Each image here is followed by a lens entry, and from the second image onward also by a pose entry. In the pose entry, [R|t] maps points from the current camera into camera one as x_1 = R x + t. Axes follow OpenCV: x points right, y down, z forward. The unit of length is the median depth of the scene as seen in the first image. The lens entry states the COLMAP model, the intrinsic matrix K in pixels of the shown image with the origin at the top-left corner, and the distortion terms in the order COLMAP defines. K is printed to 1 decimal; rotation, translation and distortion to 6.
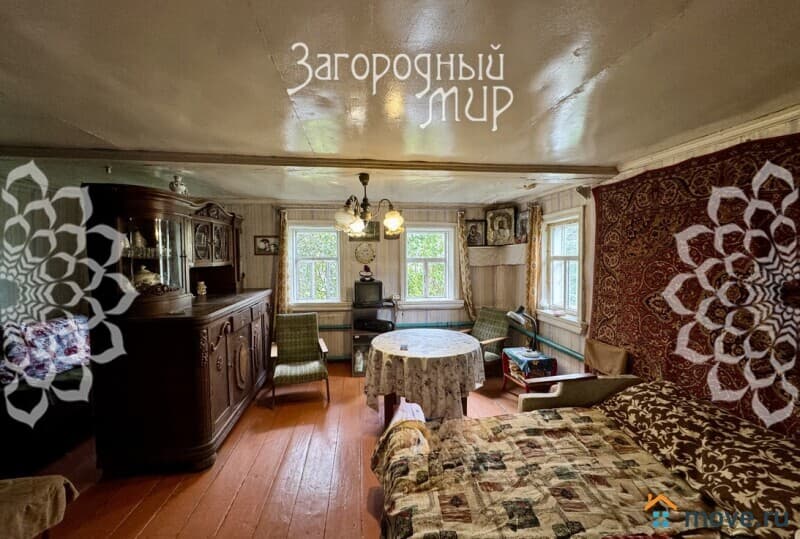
lens RADIAL K [[318.4, 0, 399.6], [0, 318.4, 267.9], [0, 0, 1]] dist [-0.001532, 0.000089]
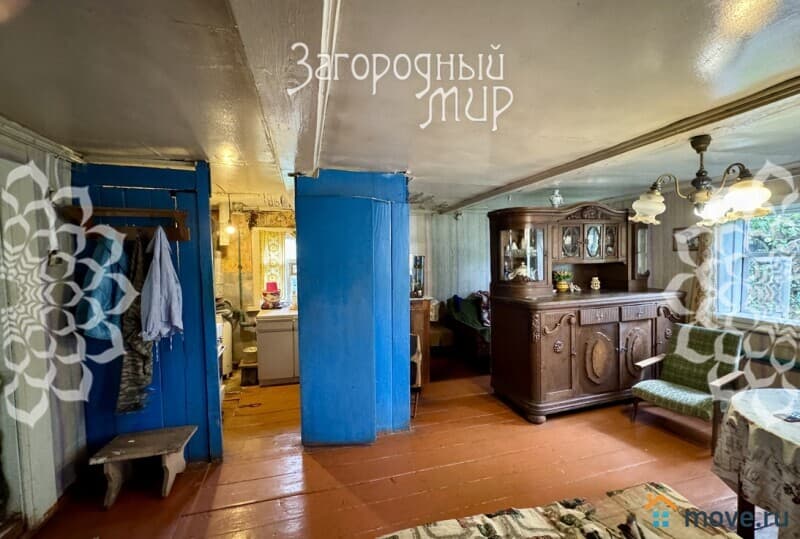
lens RADIAL K [[318.4, 0, 399.0], [0, 318.4, 268.8], [0, 0, 1]] dist [-0.001532, 0.000089]
pose [[0.135584, 0.039641, -0.989973, 0.319836], [-0.016595, 0.999150, 0.037735, -0.013567], [0.990627, 0.011312, 0.136126, 0.165900]]
